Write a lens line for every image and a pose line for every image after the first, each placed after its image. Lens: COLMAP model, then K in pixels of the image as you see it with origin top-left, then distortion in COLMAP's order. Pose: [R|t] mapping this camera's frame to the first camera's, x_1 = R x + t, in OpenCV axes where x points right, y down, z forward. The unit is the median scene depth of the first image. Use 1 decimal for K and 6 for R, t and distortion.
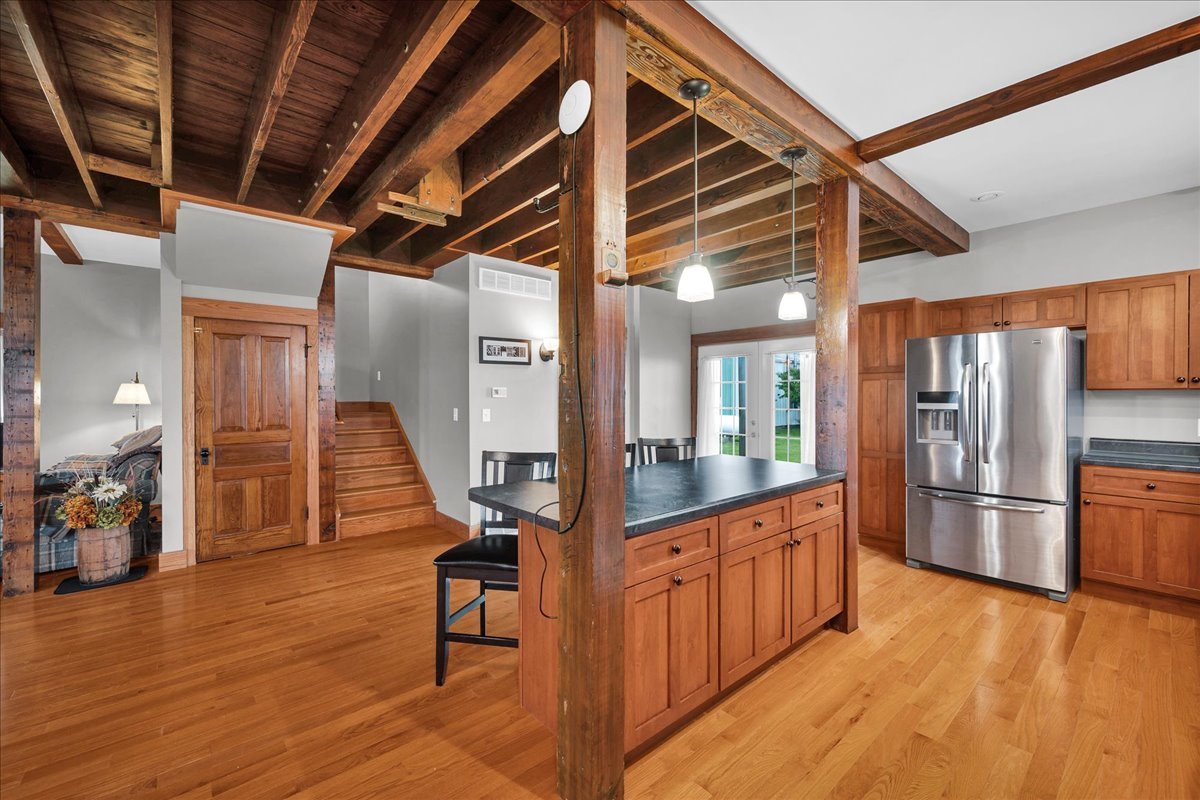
lens RADIAL K [[491.0, 0, 603.9], [0, 491.0, 399.7], [0, 0, 1]] dist [0.001754, -0.000172]
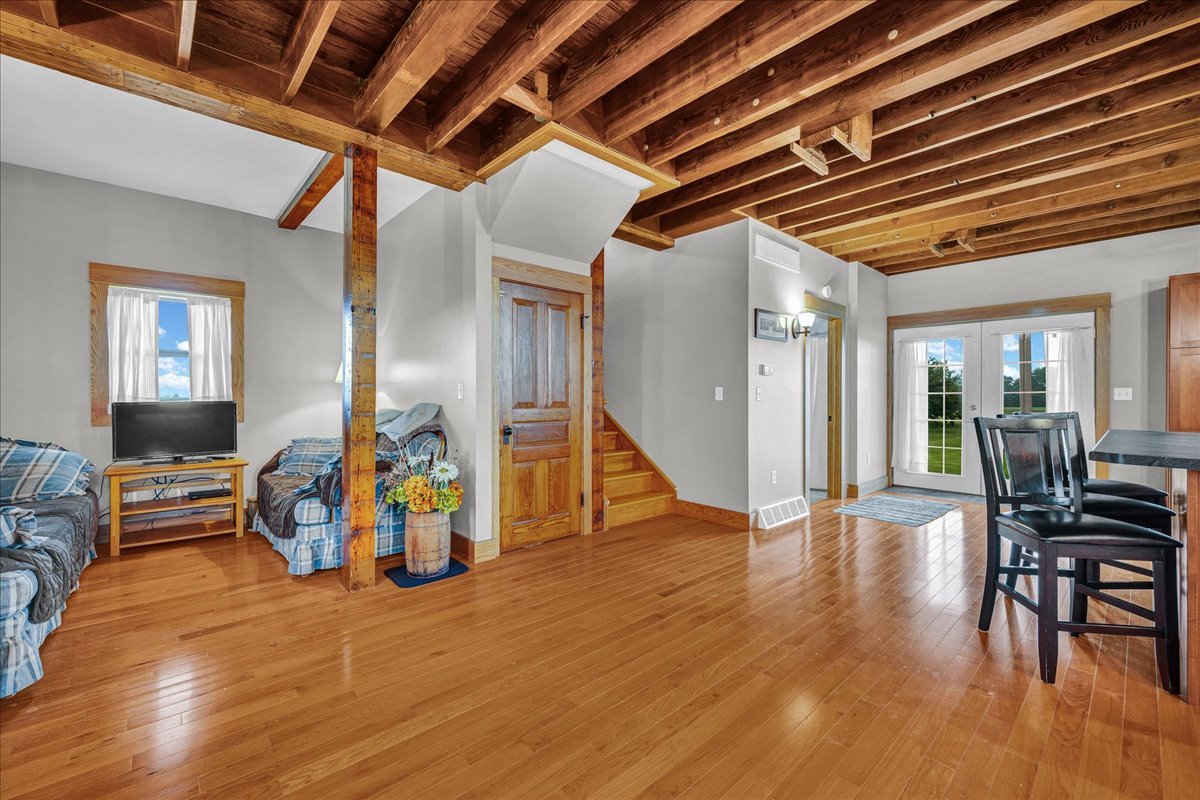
lens RADIAL K [[491.0, 0, 599.3], [0, 491.0, 400.2], [0, 0, 1]] dist [0.001754, -0.000172]
pose [[0.999602, 0.000752, 0.028214, -0.635150], [-0.000642, 0.999992, -0.003911, 0.052858], [-0.028217, 0.003891, 0.999594, 0.093731]]
